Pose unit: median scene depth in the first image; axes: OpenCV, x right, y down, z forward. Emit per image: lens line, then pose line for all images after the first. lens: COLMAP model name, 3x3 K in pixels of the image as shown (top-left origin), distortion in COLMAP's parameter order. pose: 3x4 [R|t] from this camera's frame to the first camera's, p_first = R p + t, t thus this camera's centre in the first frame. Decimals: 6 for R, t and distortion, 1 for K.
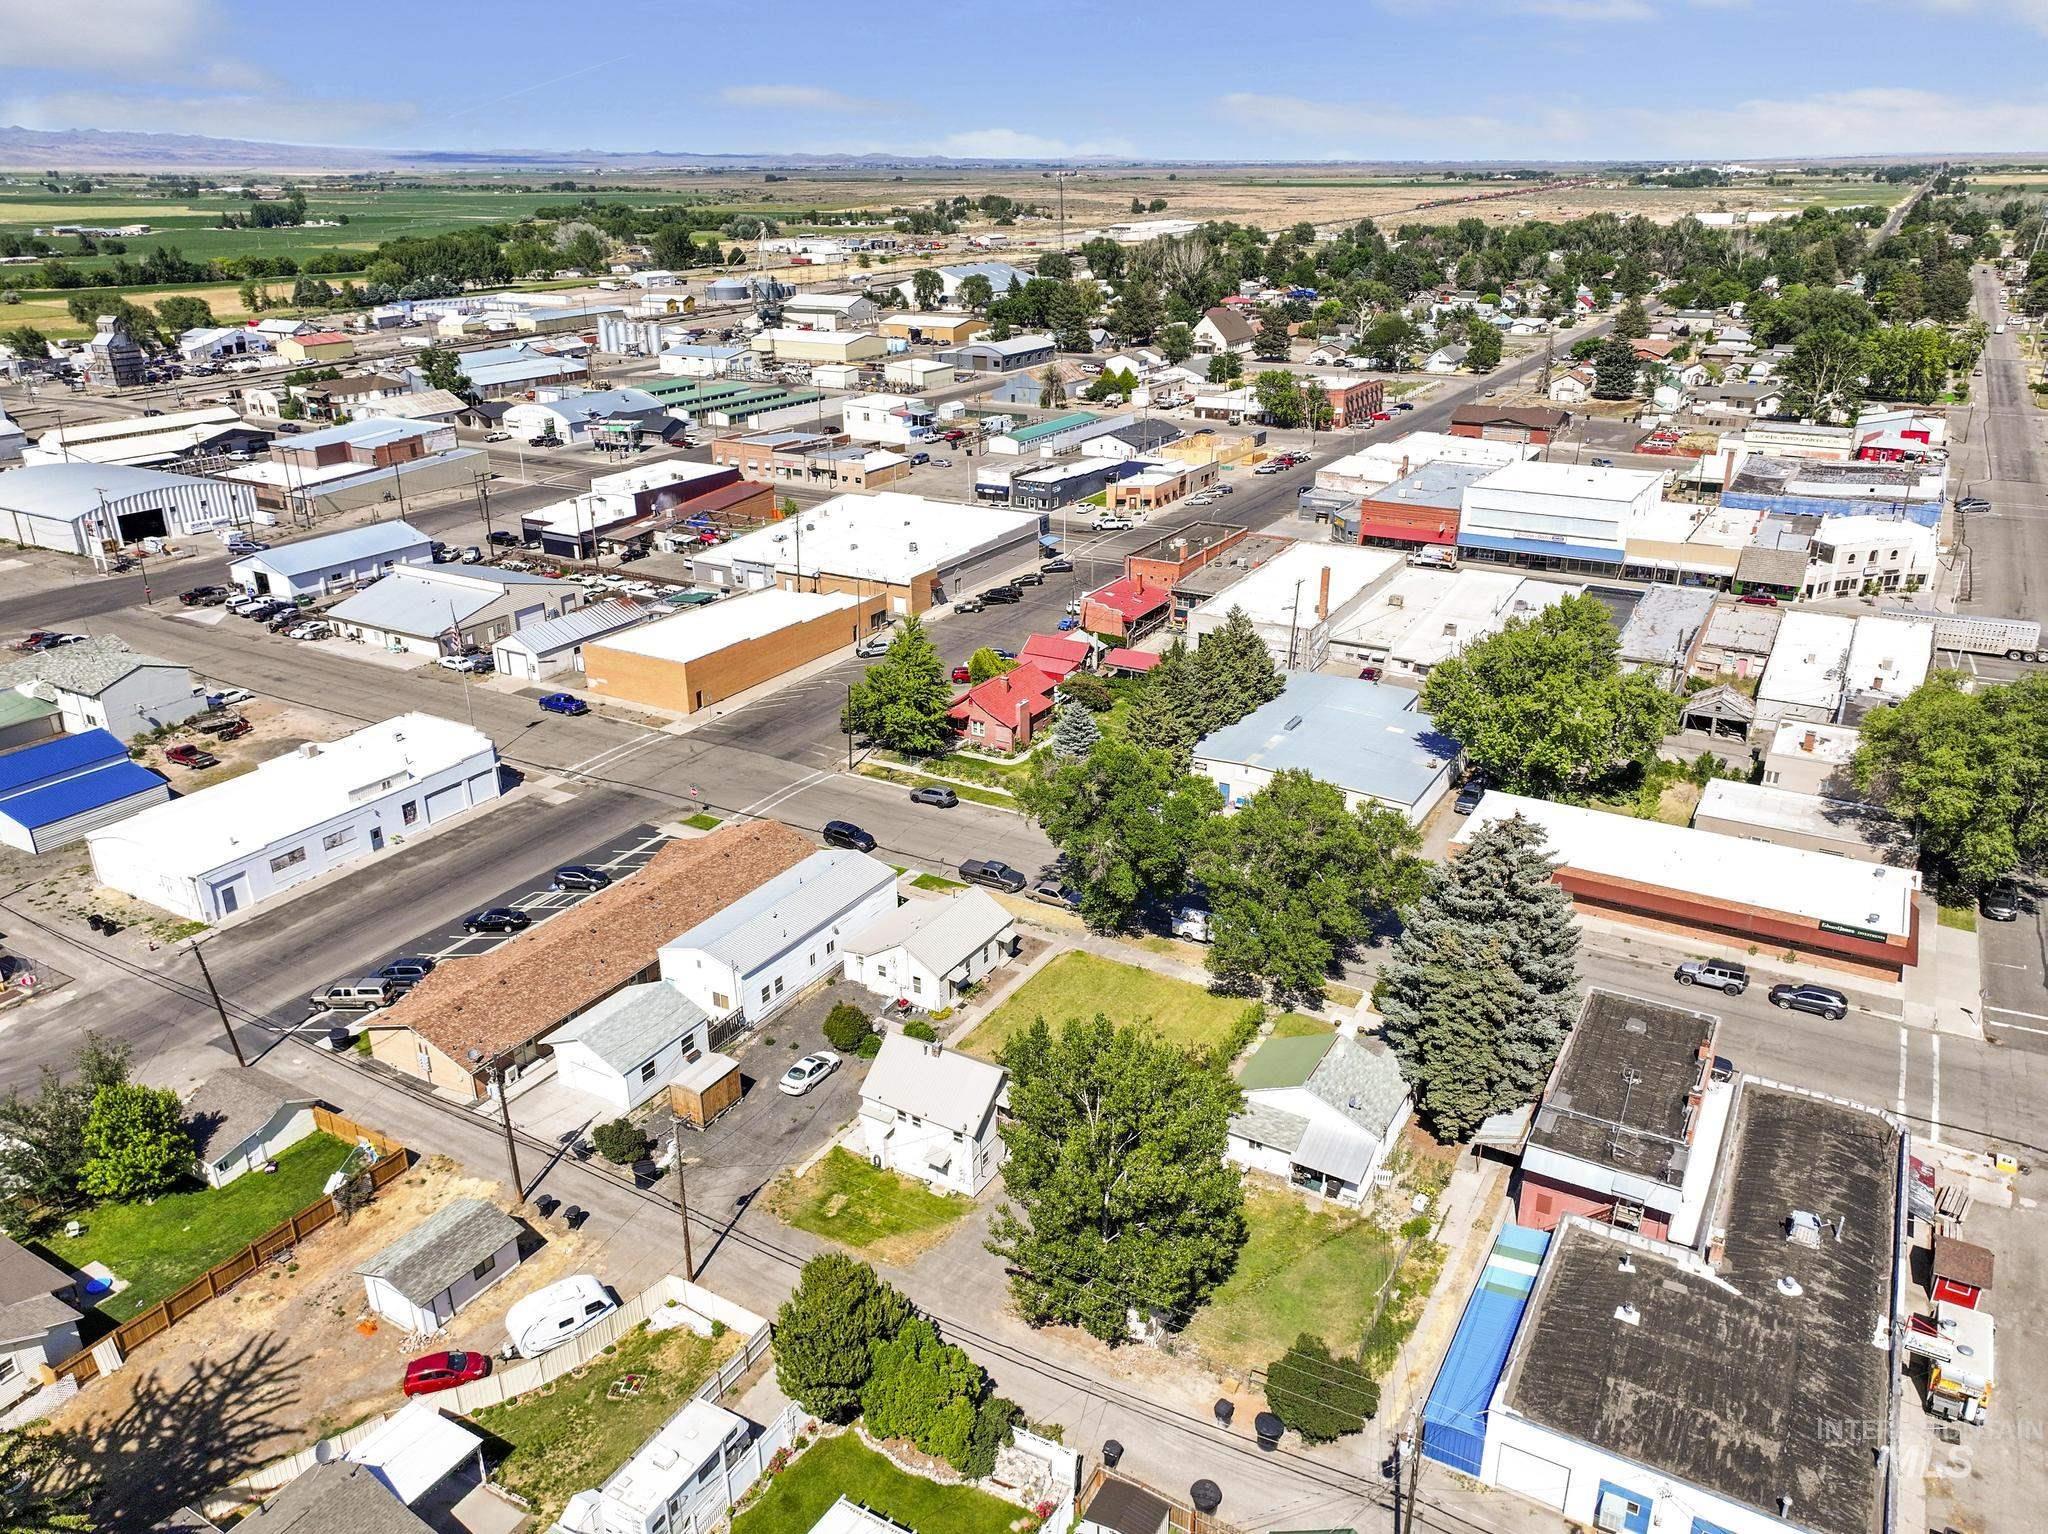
lens RADIAL K [[1458.6, 0, 1023.3], [0, 1458.6, 782.7], [0, 0, 1]] dist [0.003867, 0.010542]
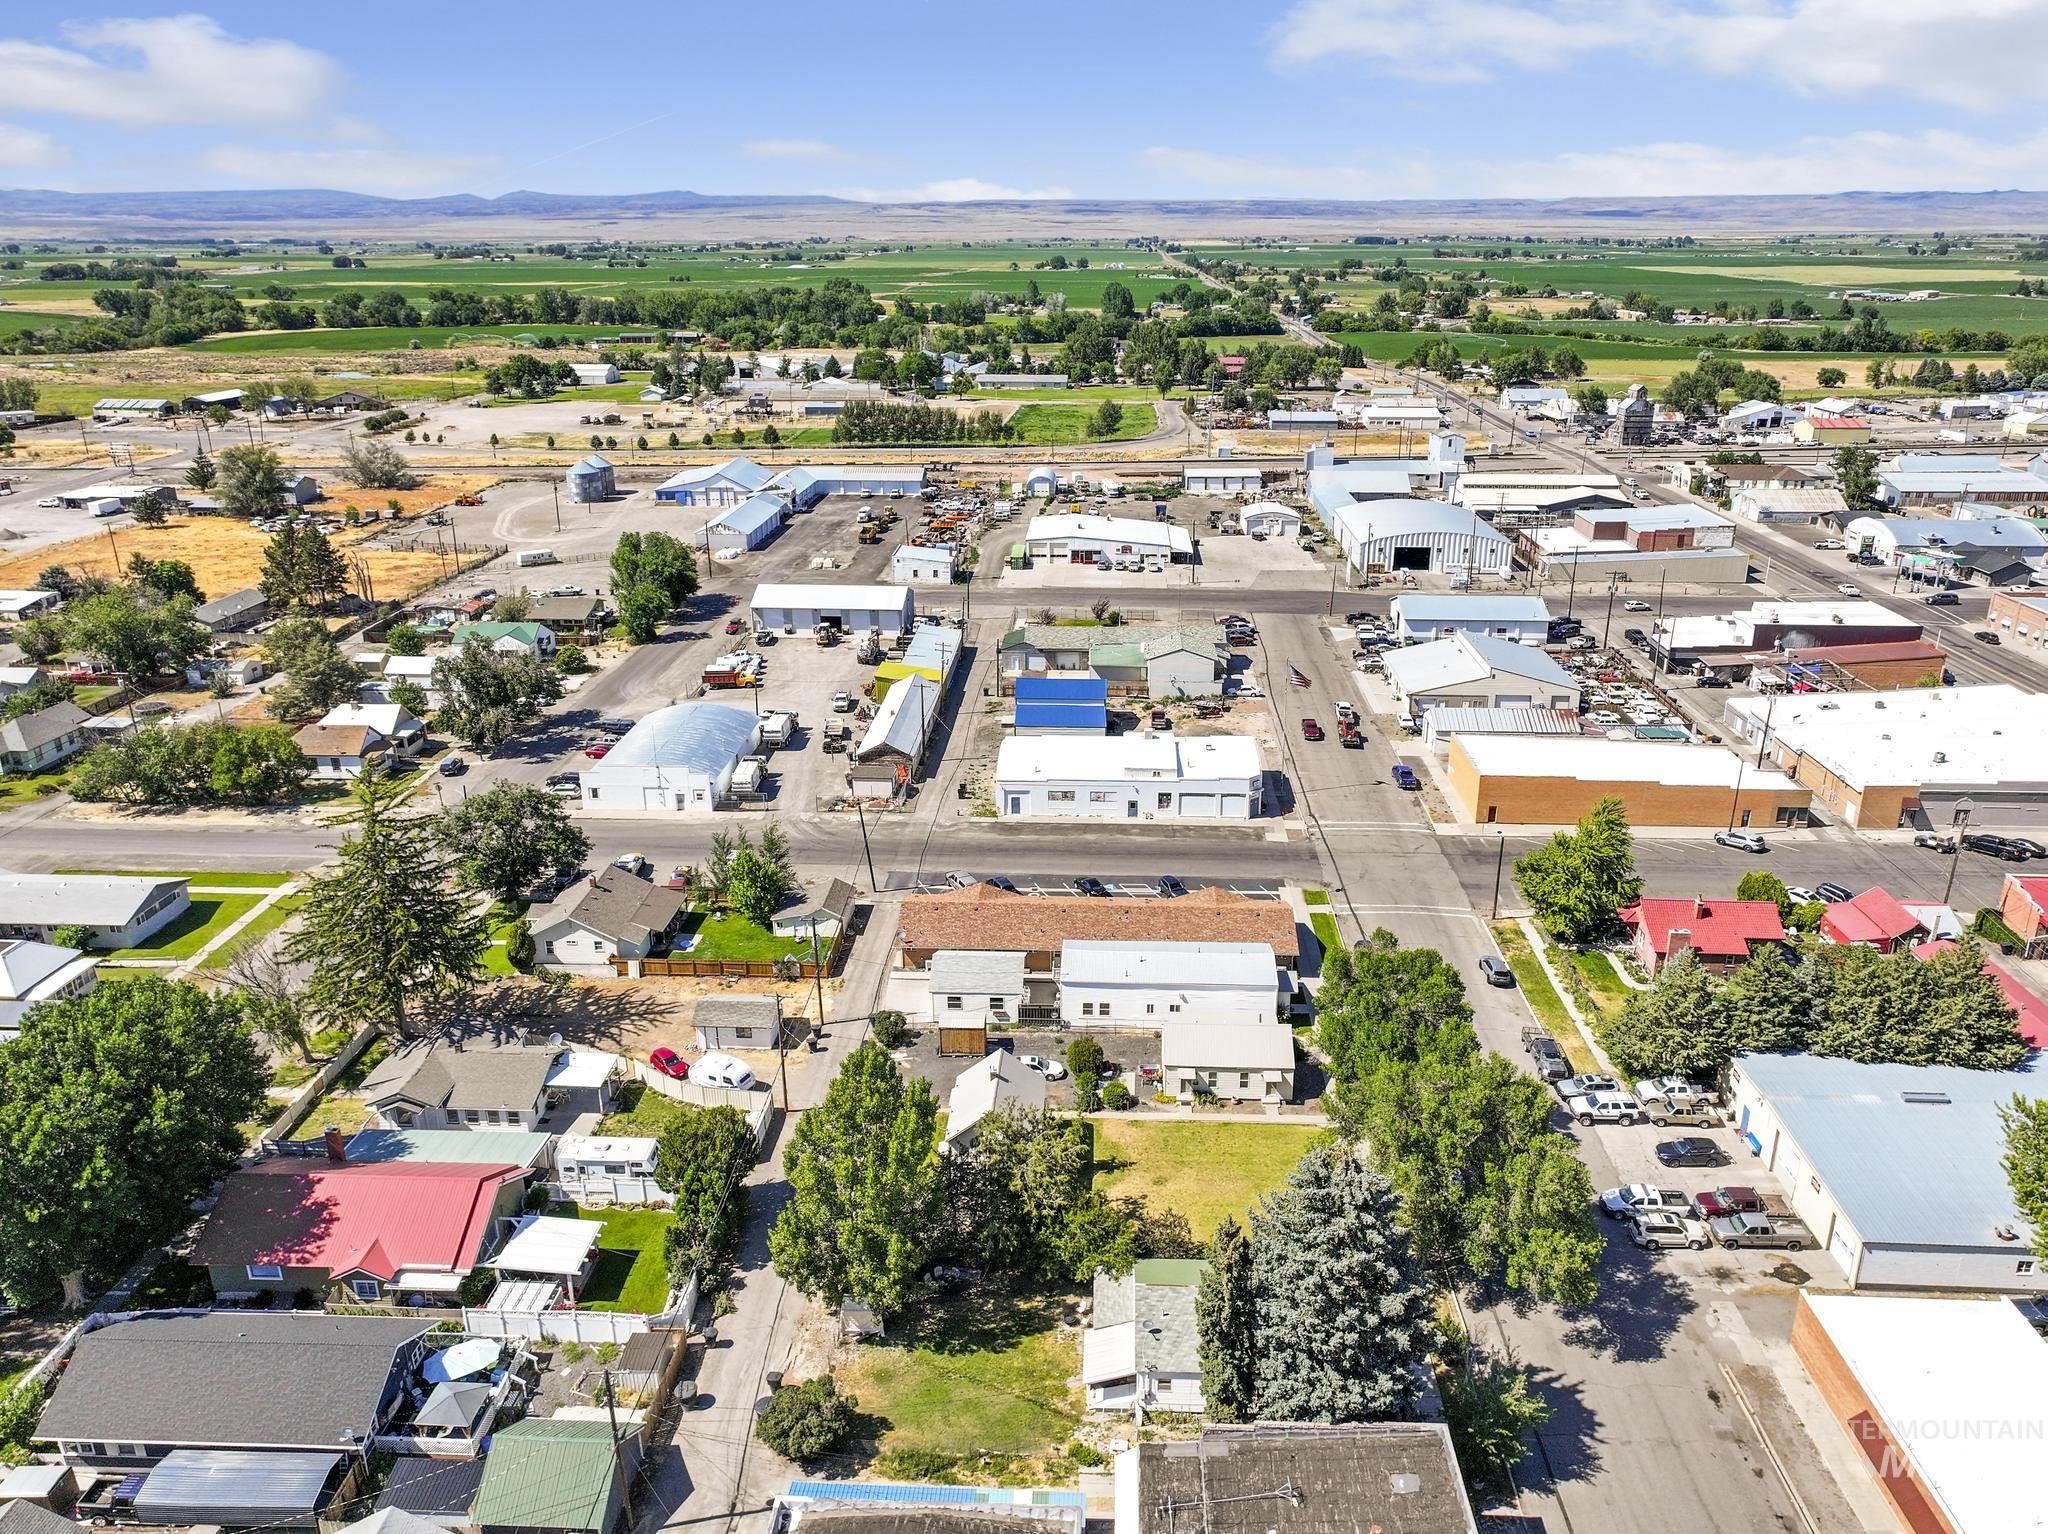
lens RADIAL K [[1458.6, 0, 1042.0], [0, 1458.6, 711.5], [0, 0, 1]] dist [0.003867, 0.010542]
pose [[0.466849, 0.282456, -0.838016, 0.417582], [-0.346263, 0.930344, 0.120676, -0.121263], [0.813728, 0.233836, 0.532134, 0.145605]]
